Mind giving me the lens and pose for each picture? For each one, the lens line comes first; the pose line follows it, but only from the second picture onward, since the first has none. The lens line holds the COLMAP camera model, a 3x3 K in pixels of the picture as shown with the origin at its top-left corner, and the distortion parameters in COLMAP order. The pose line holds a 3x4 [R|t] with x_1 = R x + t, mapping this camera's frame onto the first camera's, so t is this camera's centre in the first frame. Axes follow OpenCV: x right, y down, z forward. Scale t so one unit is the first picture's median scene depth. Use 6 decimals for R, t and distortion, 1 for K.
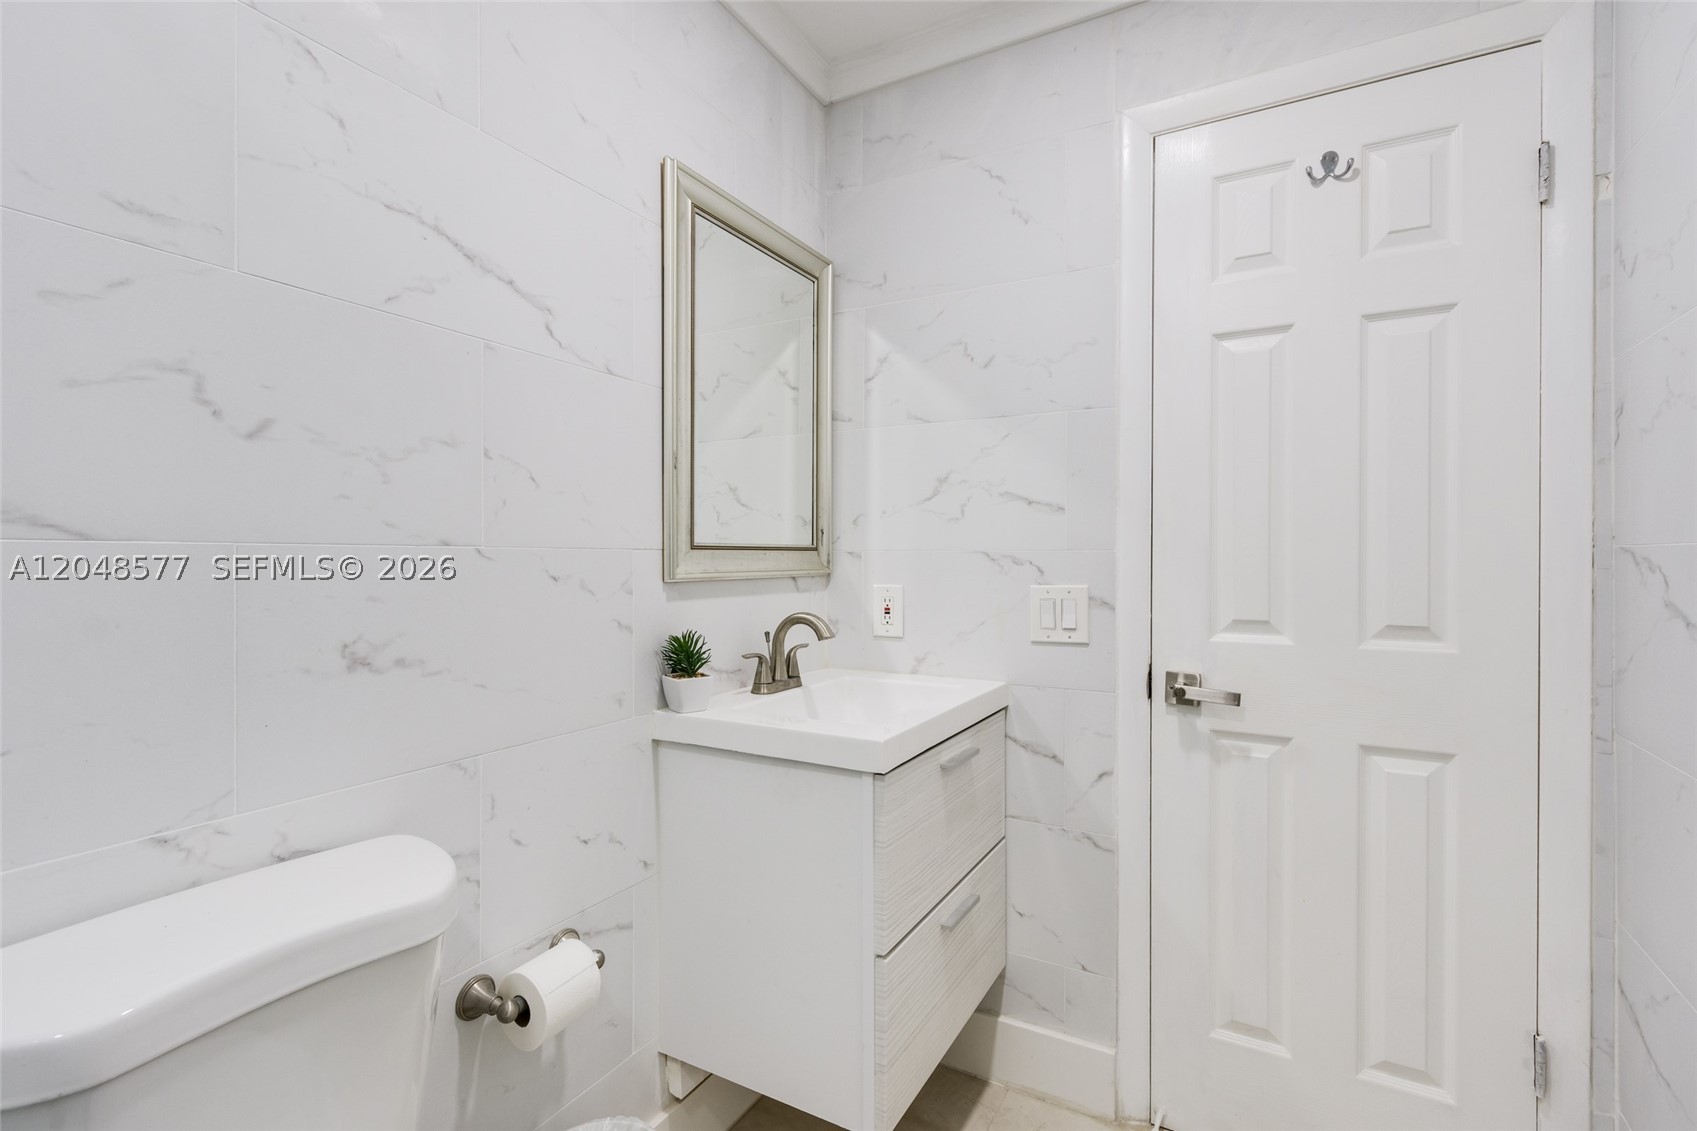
lens RADIAL K [[780.6, 0, 851.2], [0, 780.6, 561.7], [0, 0, 1]] dist [0.004248, 0.000035]
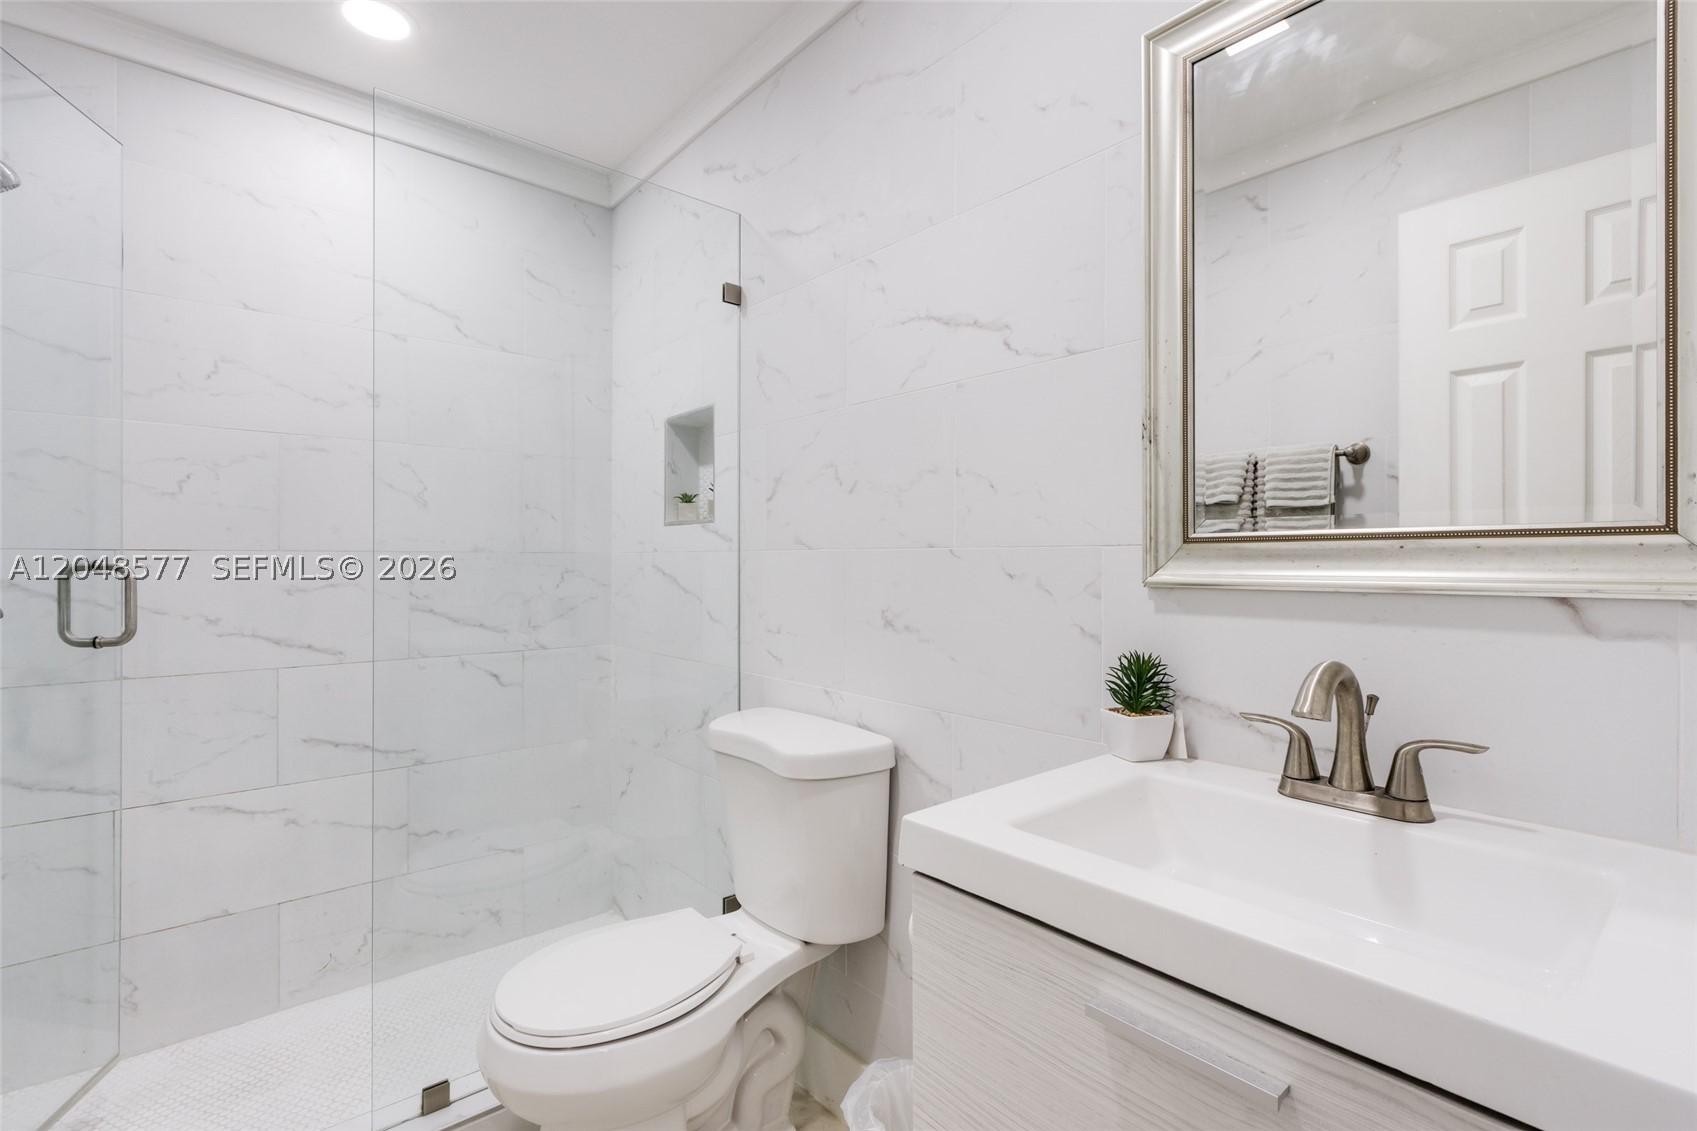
lens RADIAL K [[780.6, 0, 851.2], [0, 780.6, 561.7], [0, 0, 1]] dist [0.004248, 0.000035]
pose [[-0.348920, 0.000210, -0.937153, 0.687257], [-0.005609, 0.999982, 0.002312, 0.001115], [0.937136, 0.006063, -0.348912, 1.162032]]
